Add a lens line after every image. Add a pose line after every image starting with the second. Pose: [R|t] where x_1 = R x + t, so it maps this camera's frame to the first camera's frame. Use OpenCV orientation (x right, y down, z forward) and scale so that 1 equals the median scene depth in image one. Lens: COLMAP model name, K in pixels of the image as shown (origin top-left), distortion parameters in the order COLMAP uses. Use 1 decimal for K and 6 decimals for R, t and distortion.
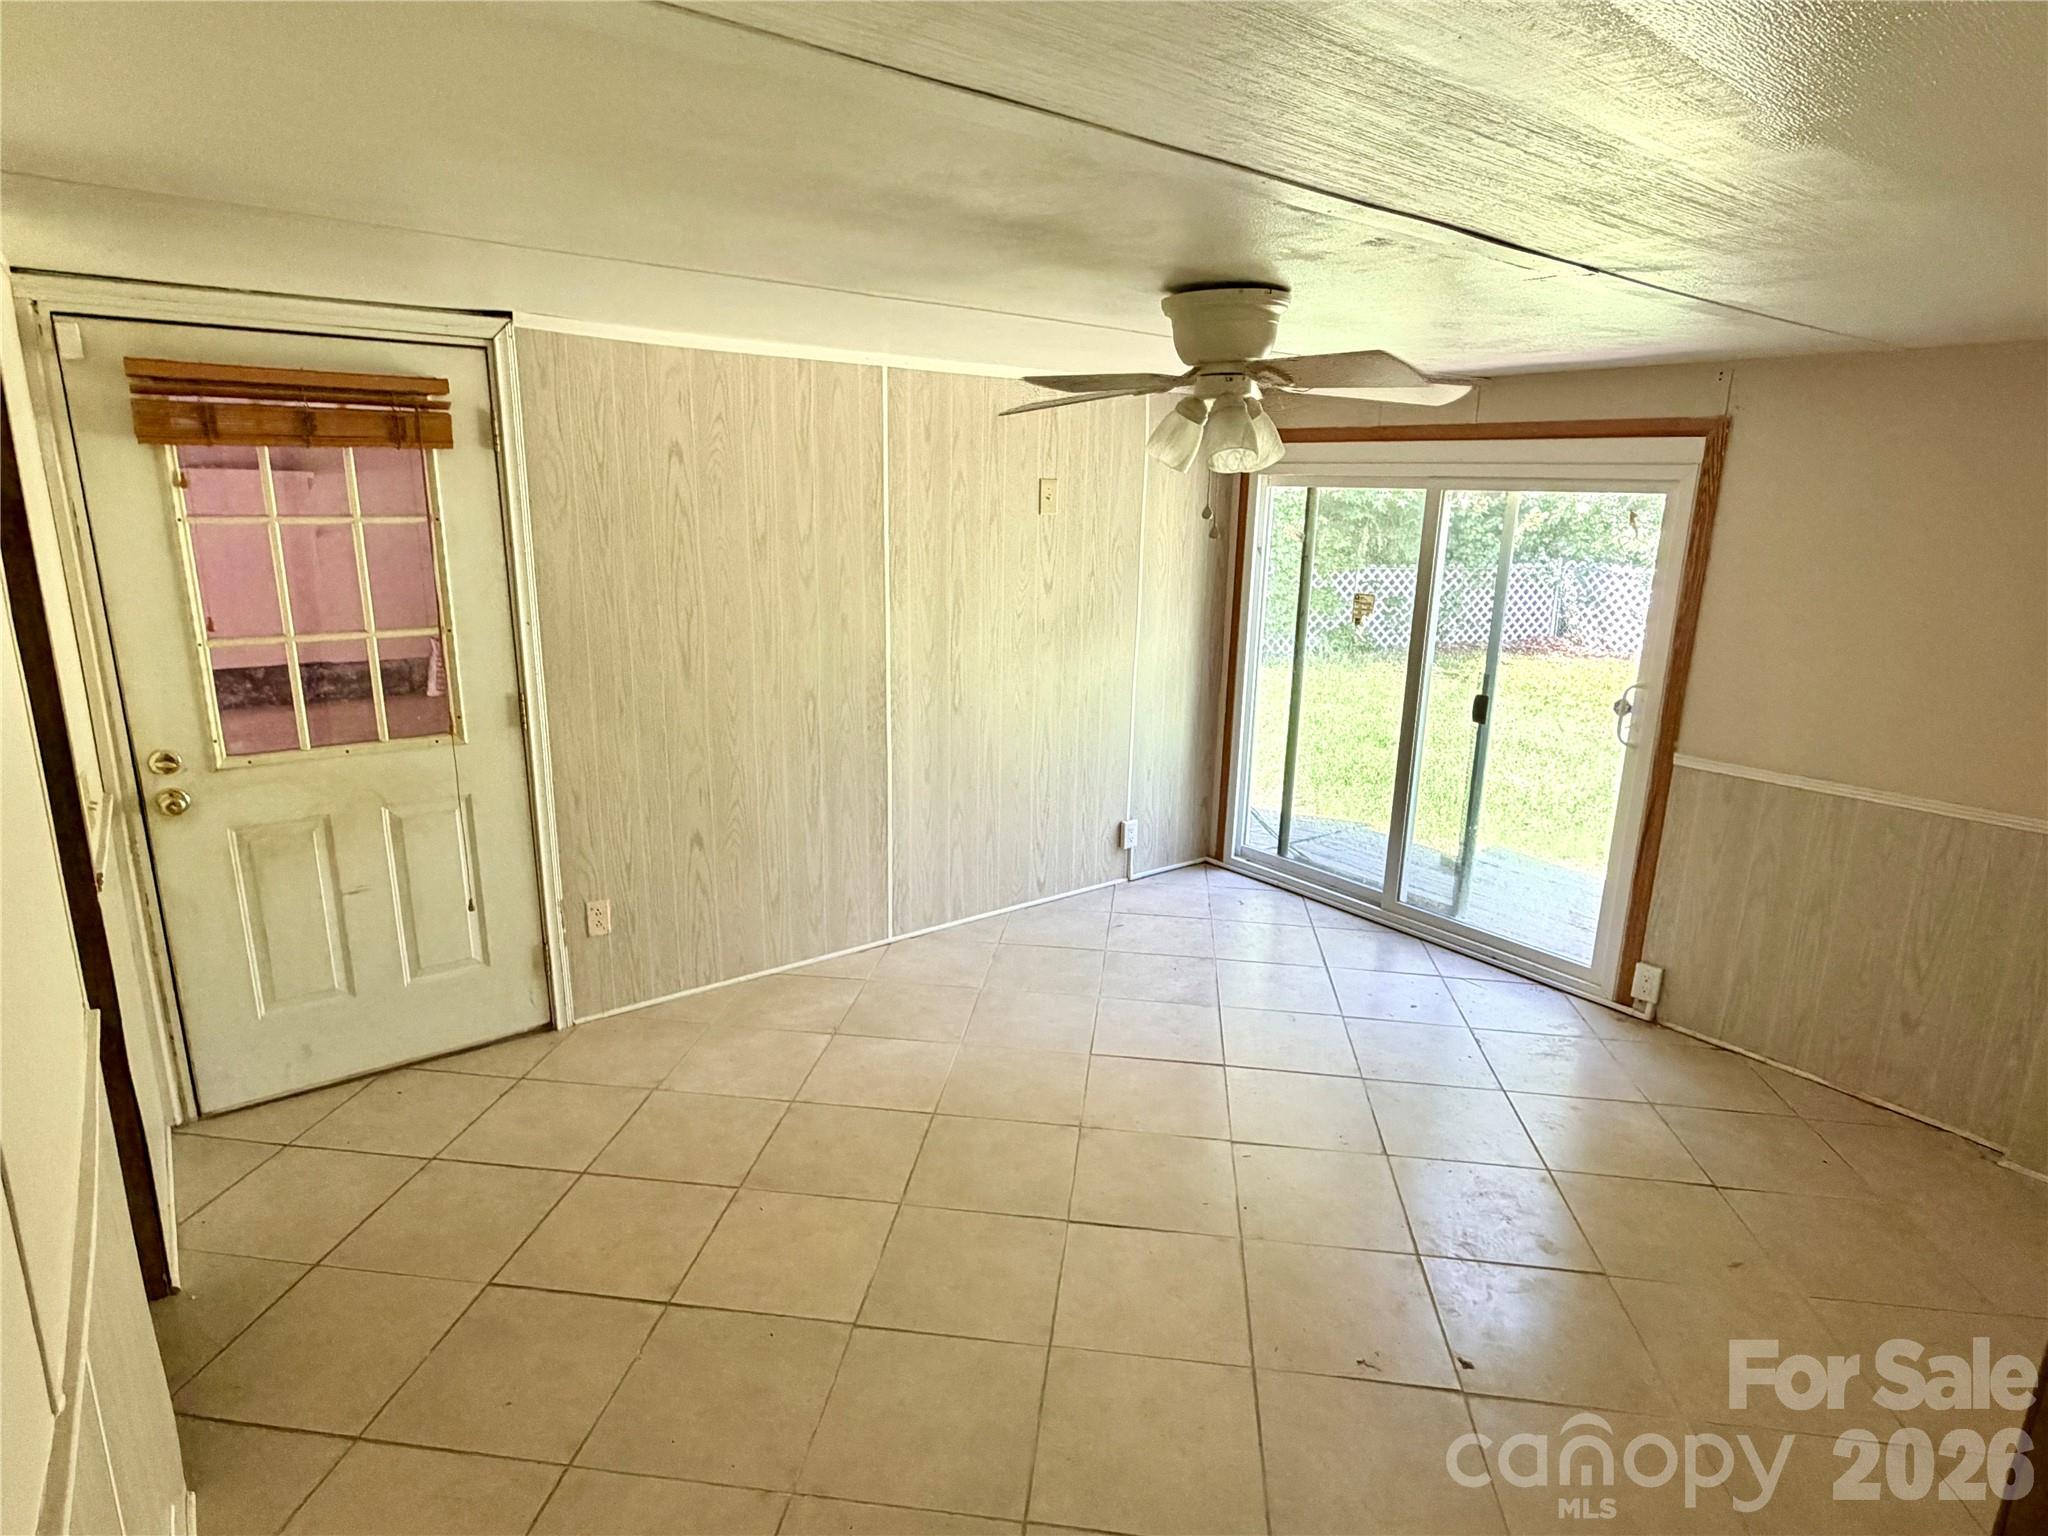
lens RADIAL K [[1117.2, 0, 1030.6], [0, 1117.2, 763.2], [0, 0, 1]] dist [0.004461, 0.000367]
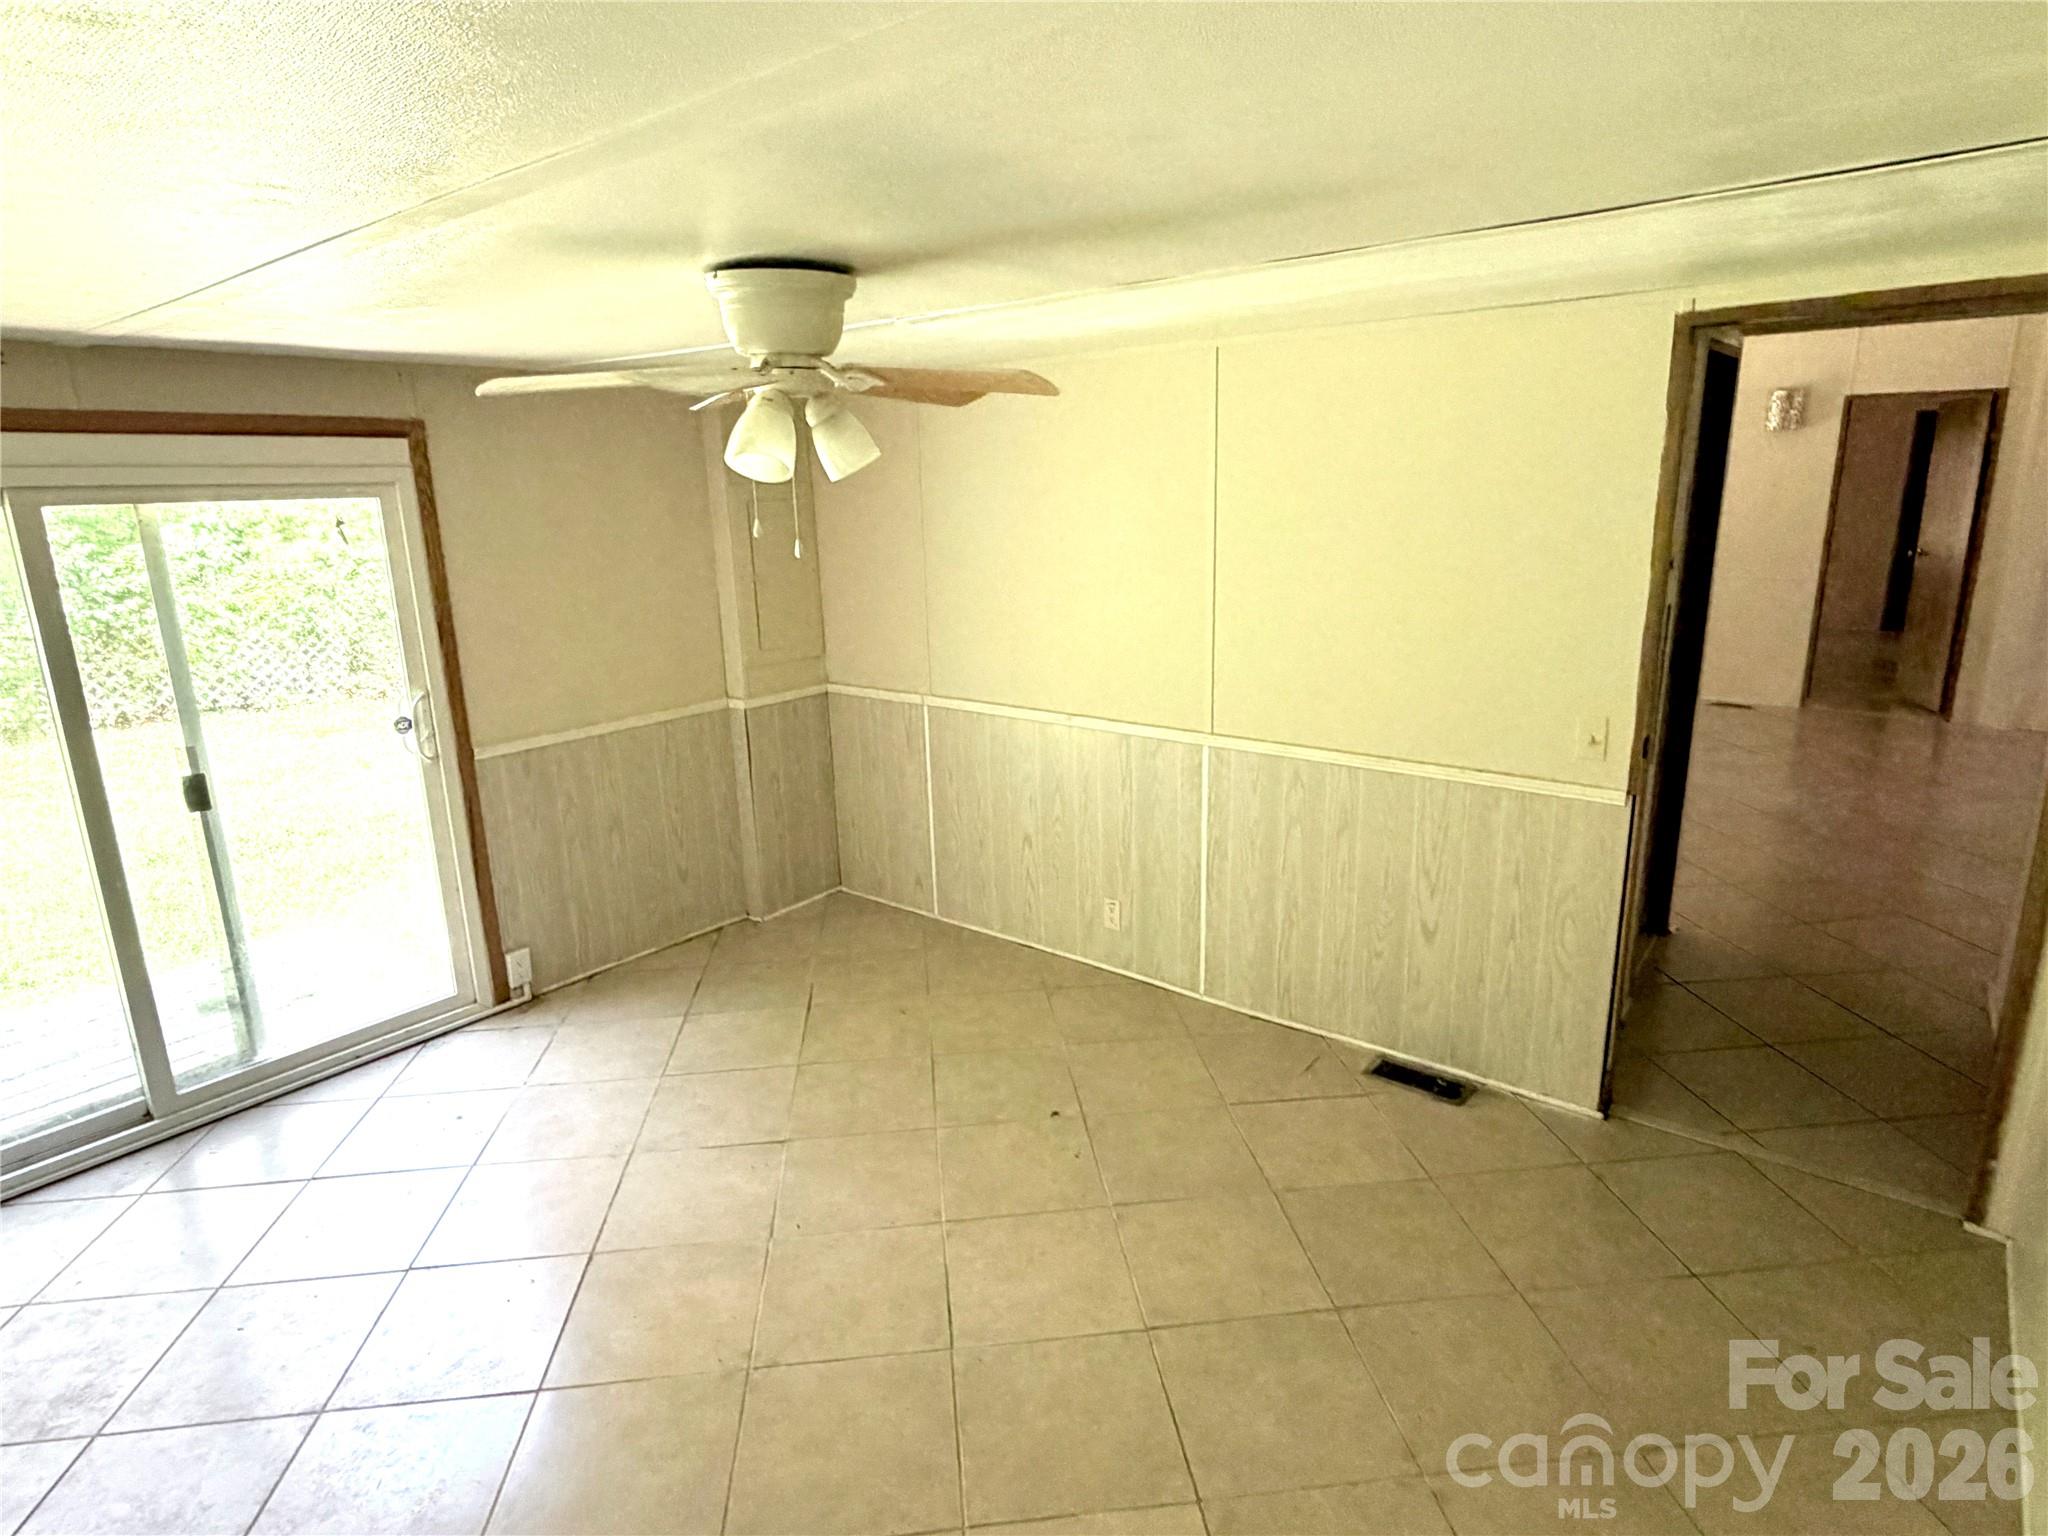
lens RADIAL K [[1117.2, 0, 1030.6], [0, 1117.2, 763.2], [0, 0, 1]] dist [0.004461, 0.000367]
pose [[-0.232414, -0.255547, 0.938445, -0.458615], [0.253737, 0.915523, 0.312145, -0.170755], [-0.938936, 0.310665, -0.147938, 0.619928]]
